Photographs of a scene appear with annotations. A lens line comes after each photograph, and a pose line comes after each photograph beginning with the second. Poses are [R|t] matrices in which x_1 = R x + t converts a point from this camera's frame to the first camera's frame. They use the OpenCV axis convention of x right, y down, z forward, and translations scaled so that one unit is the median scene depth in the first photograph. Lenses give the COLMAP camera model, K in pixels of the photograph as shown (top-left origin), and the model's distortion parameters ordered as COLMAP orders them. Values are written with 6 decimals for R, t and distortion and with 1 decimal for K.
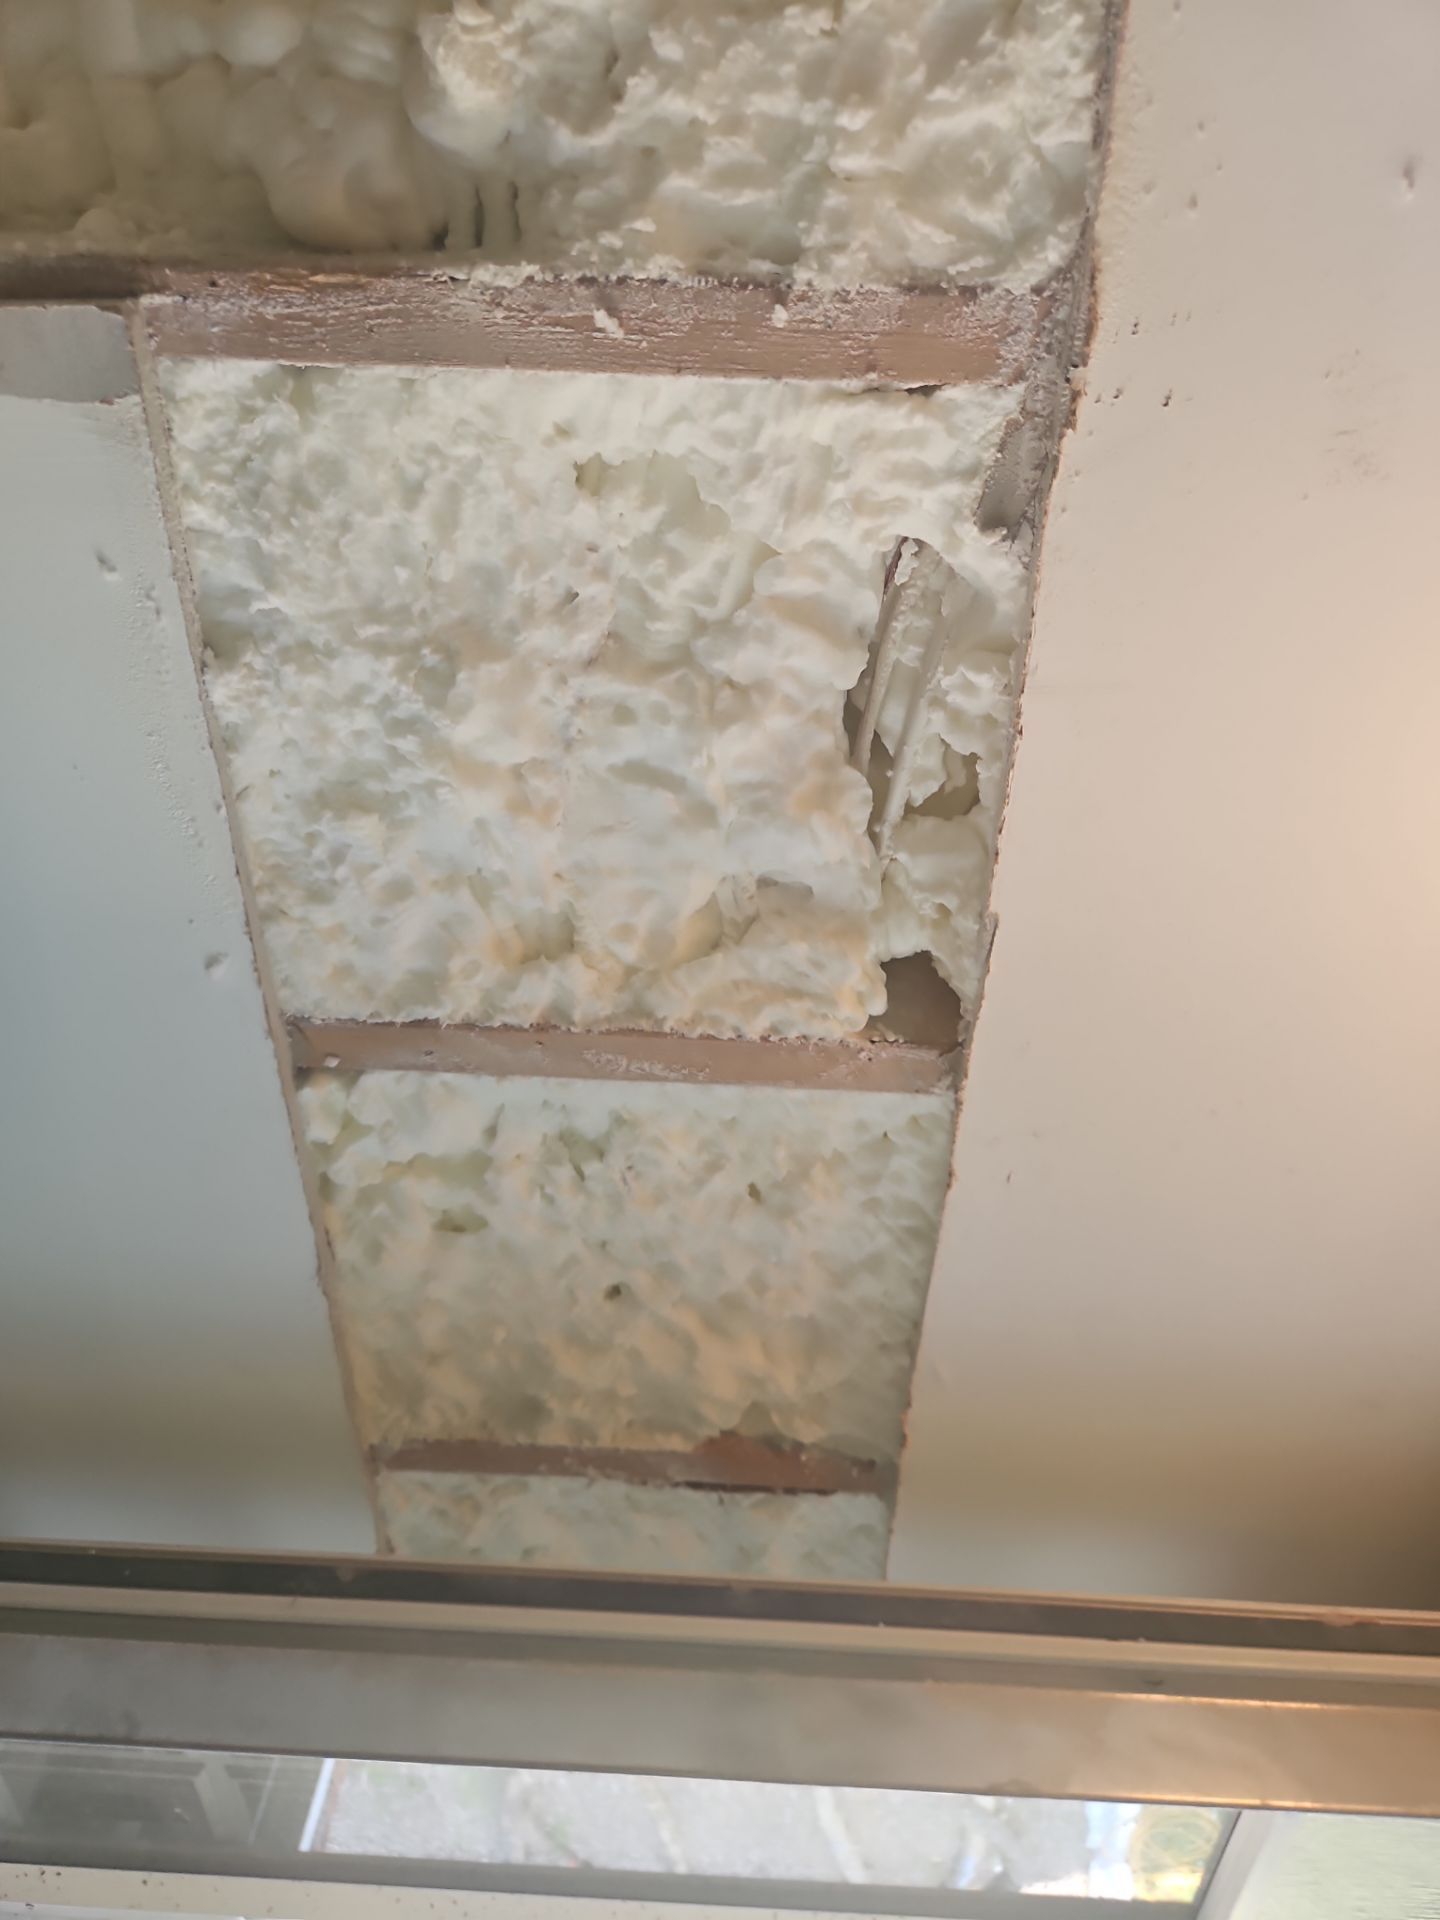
lens RADIAL K [[1327.6, 0, 716.1], [0, 1327.6, 962.9], [0, 0, 1]] dist [0.067538, -0.056849]
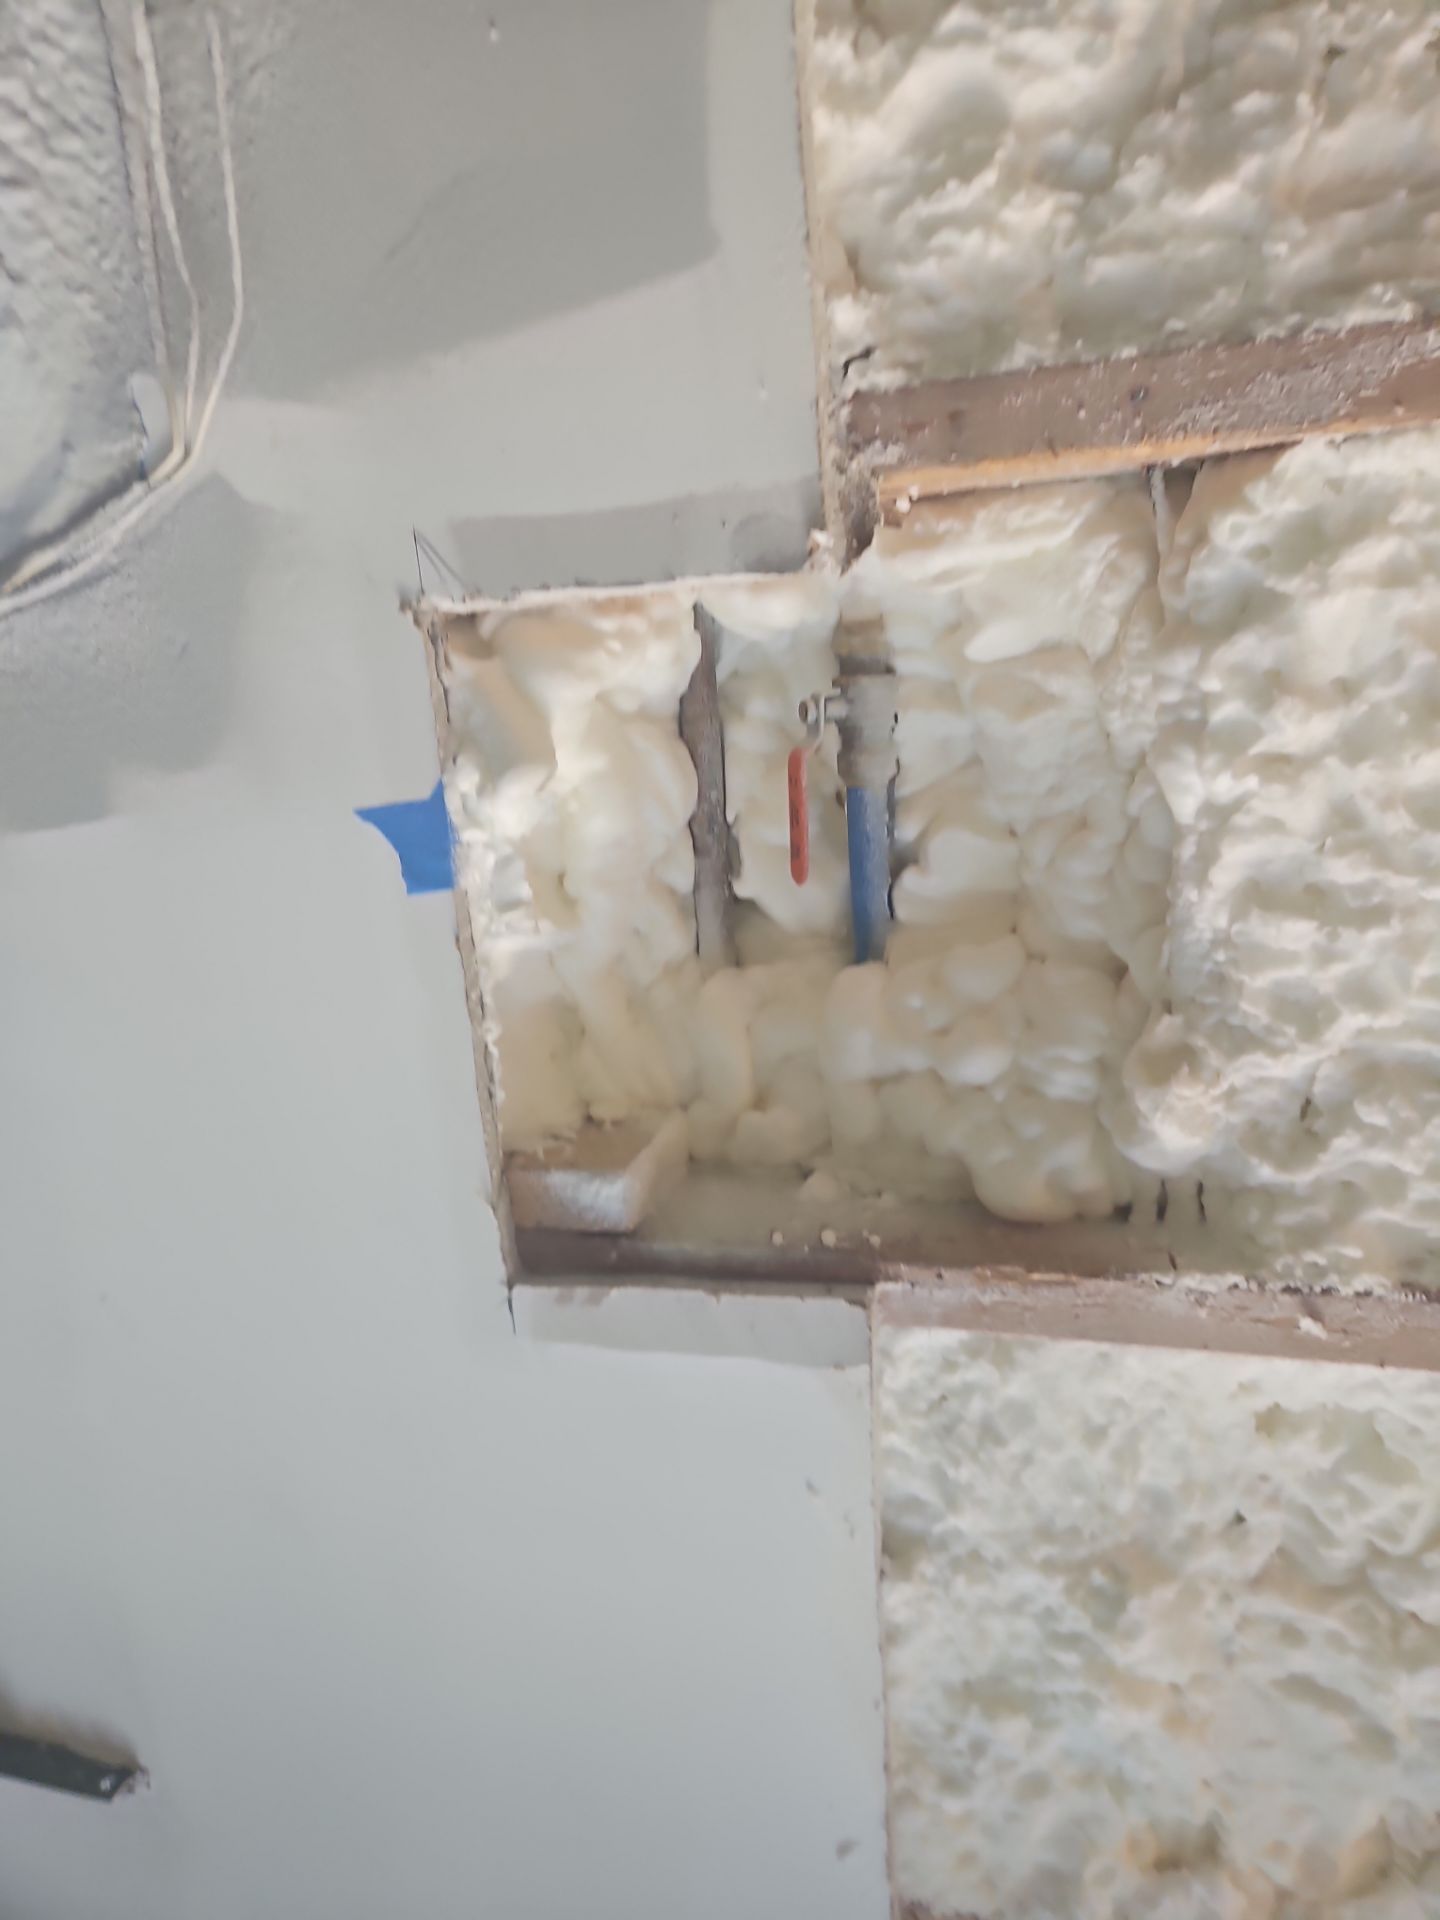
lens RADIAL K [[1327.6, 0, 727.6], [0, 1327.6, 950.4], [0, 0, 1]] dist [0.067538, -0.056849]
pose [[0.966333, -0.027008, -0.255872, -0.218253], [-0.061417, 0.941514, -0.331329, -0.331319], [0.249856, 0.335890, 0.908158, -0.163251]]
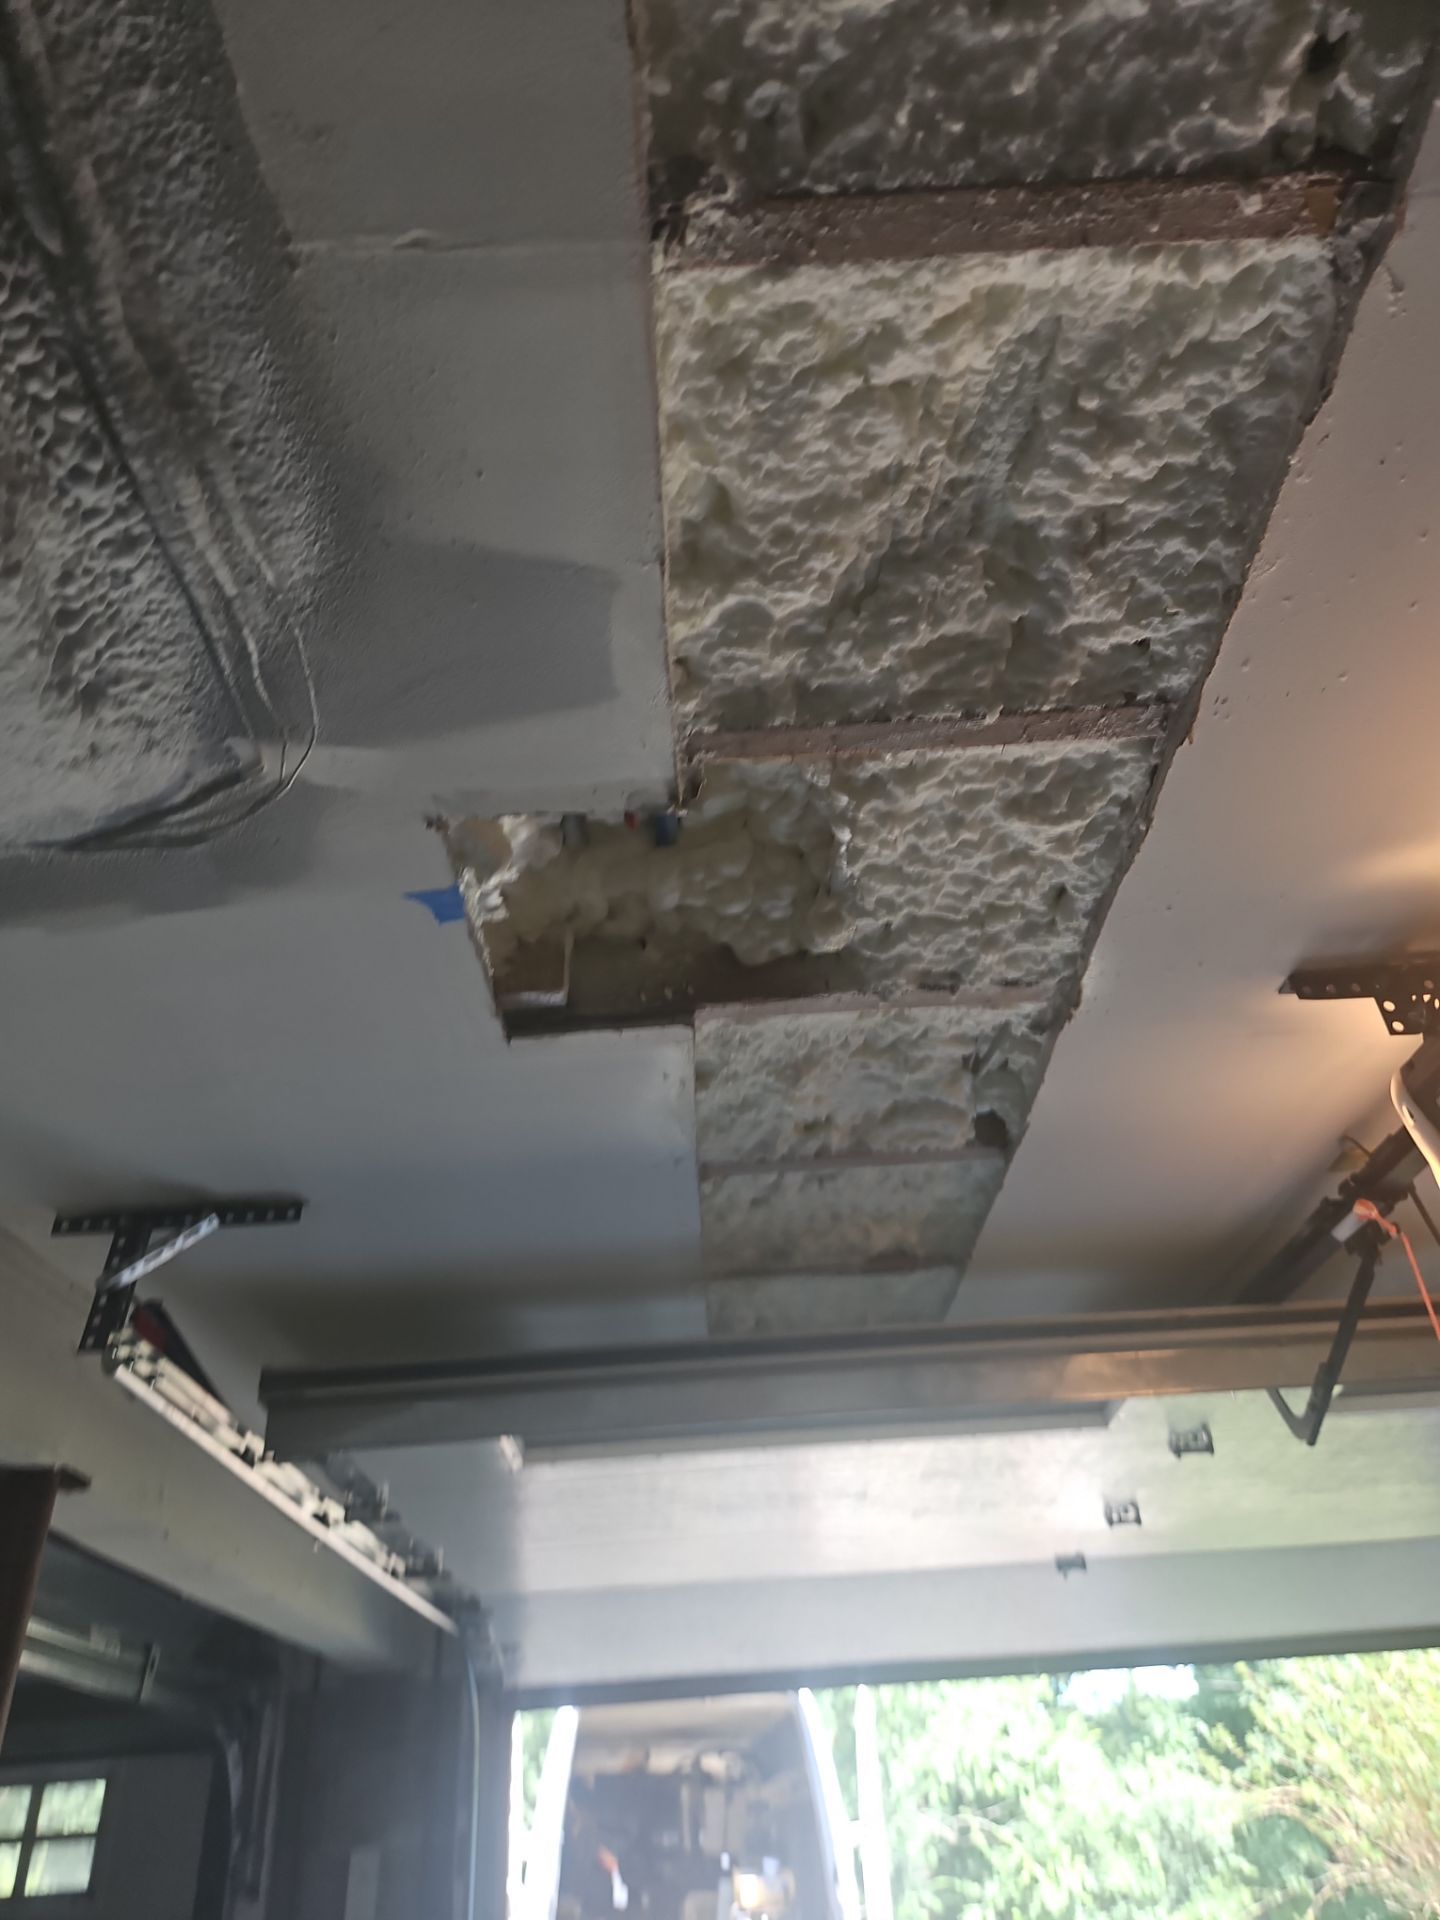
lens RADIAL K [[1327.6, 0, 714.1], [0, 1327.6, 953.9], [0, 0, 1]] dist [0.067538, -0.056849]
pose [[0.994524, -0.100558, 0.028457, -0.398278], [0.081779, 0.918368, 0.387184, -1.355225], [-0.065068, -0.382737, 0.921563, -1.057388]]
